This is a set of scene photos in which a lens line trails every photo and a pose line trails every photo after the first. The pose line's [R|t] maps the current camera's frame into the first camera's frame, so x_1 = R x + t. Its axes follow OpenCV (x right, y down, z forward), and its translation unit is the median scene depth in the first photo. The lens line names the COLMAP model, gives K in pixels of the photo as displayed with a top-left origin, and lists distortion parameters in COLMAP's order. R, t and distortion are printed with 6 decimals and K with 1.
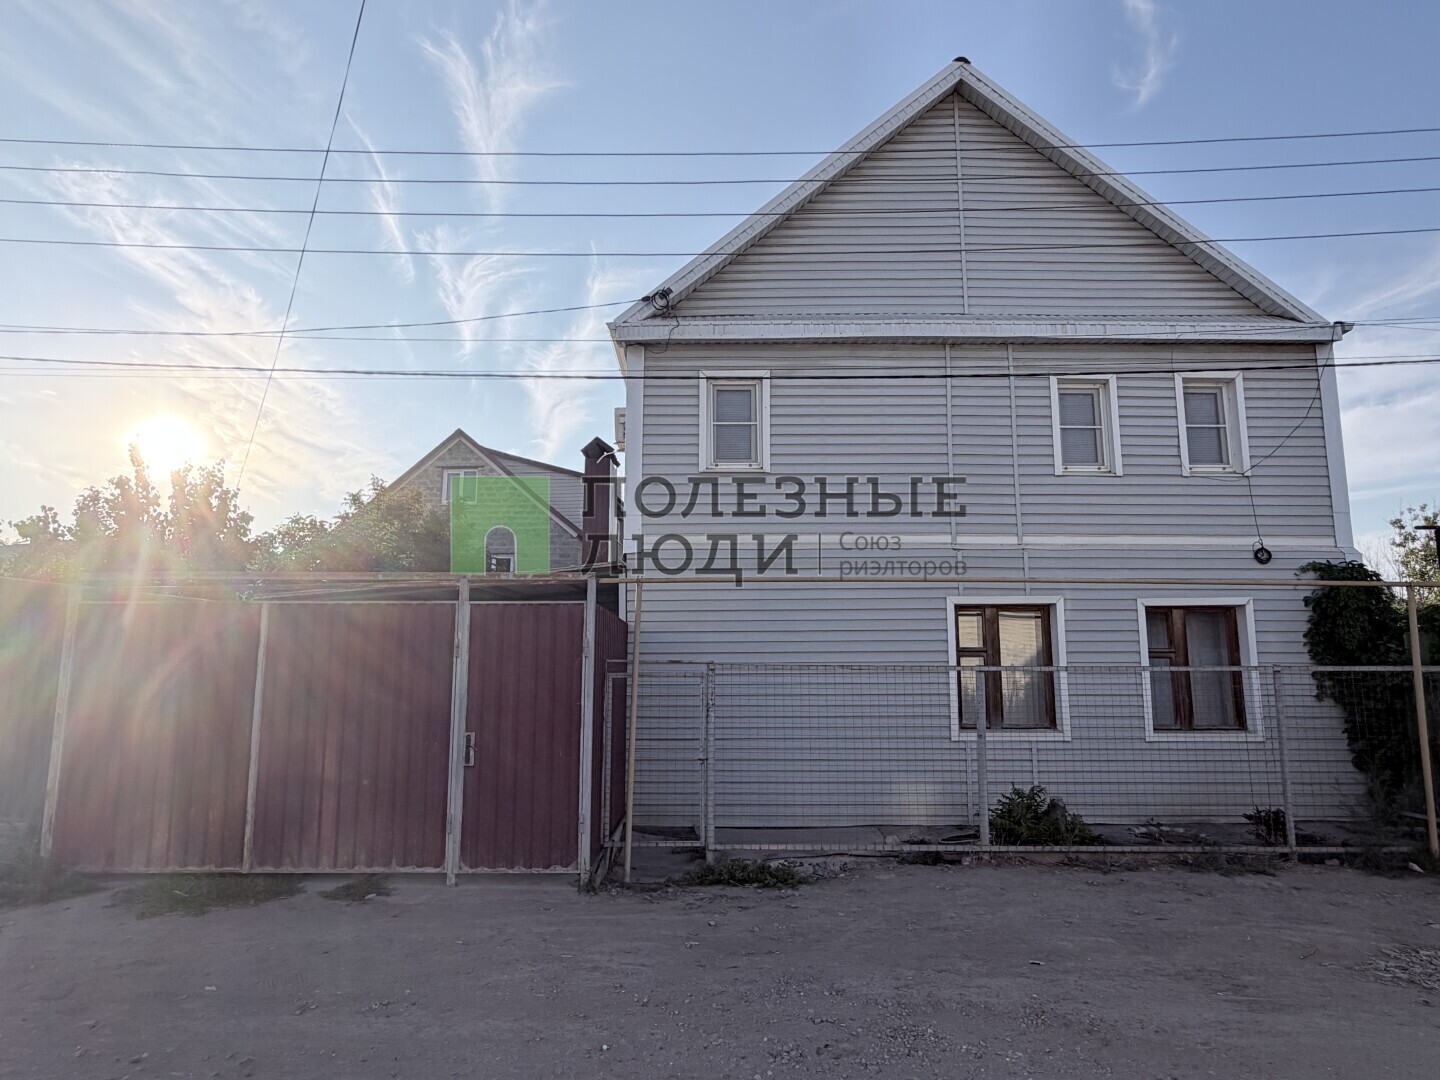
lens RADIAL K [[836.4, 0, 717.5], [0, 836.4, 546.5], [0, 0, 1]] dist [0.001383, 0.000826]
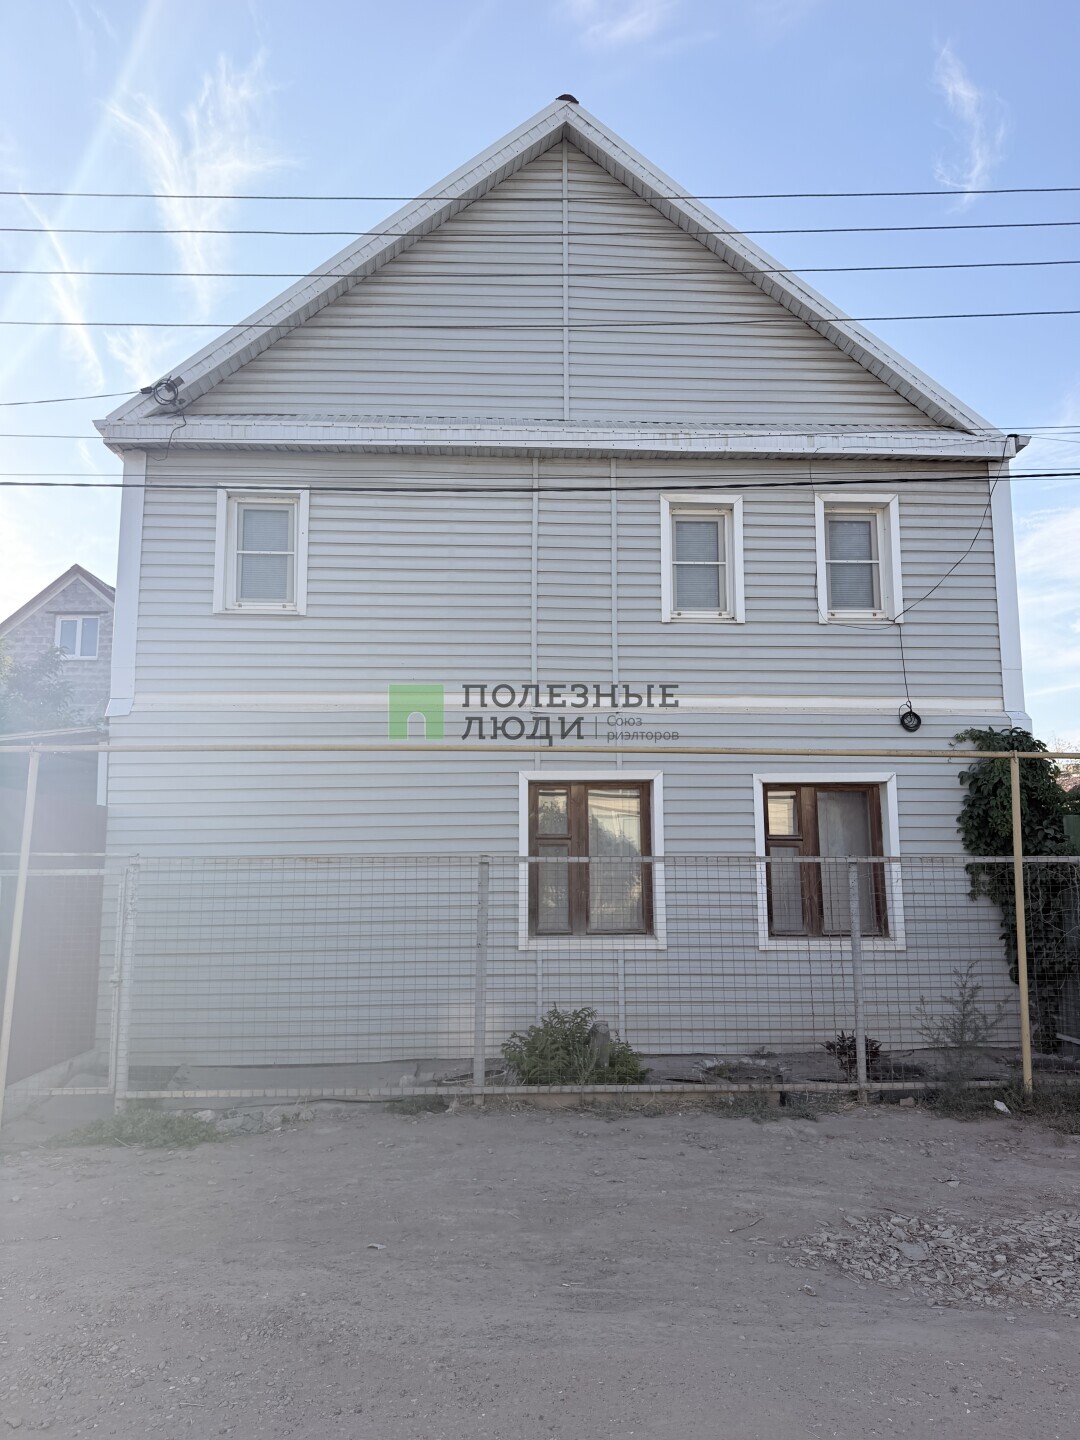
lens RADIAL K [[1001.6, 0, 540.0], [0, 1001.6, 720.0], [0, 0, 1]] dist [0.111362, -0.172182]
pose [[0.998771, 0.002312, 0.049507, 0.246400], [-0.002499, 0.999990, 0.003708, 0.007146], [-0.049498, -0.003827, 0.998767, 0.034426]]
